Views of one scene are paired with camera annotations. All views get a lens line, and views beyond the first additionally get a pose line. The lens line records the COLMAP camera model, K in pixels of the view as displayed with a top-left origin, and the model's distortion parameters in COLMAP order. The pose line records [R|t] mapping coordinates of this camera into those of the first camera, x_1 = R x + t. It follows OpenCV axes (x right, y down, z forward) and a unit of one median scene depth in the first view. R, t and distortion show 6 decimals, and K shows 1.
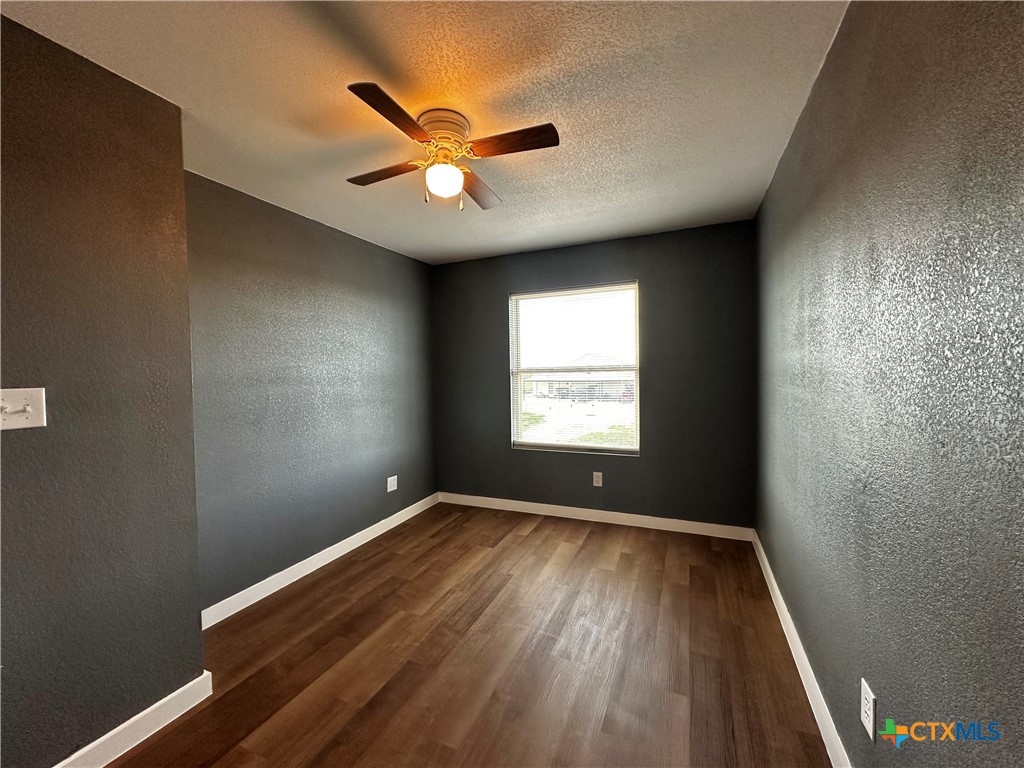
lens RADIAL K [[412.7, 0, 512.0], [0, 412.7, 384.0], [0, 0, 1]] dist [-0.008856, 0.003039]
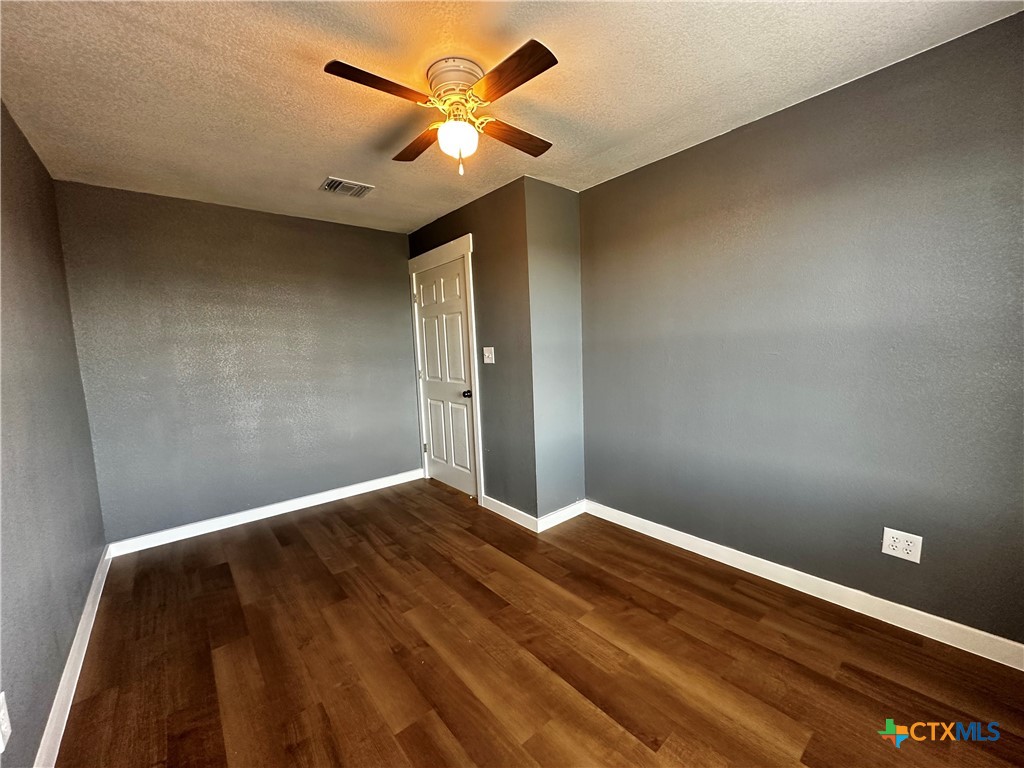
lens RADIAL K [[412.7, 0, 512.0], [0, 412.7, 384.0], [0, 0, 1]] dist [-0.008856, 0.003039]
pose [[-0.456125, 0.118407, -0.882003, 0.492344], [0.018442, 0.992154, 0.123657, -0.035222], [0.889725, 0.040137, -0.454730, 1.128870]]
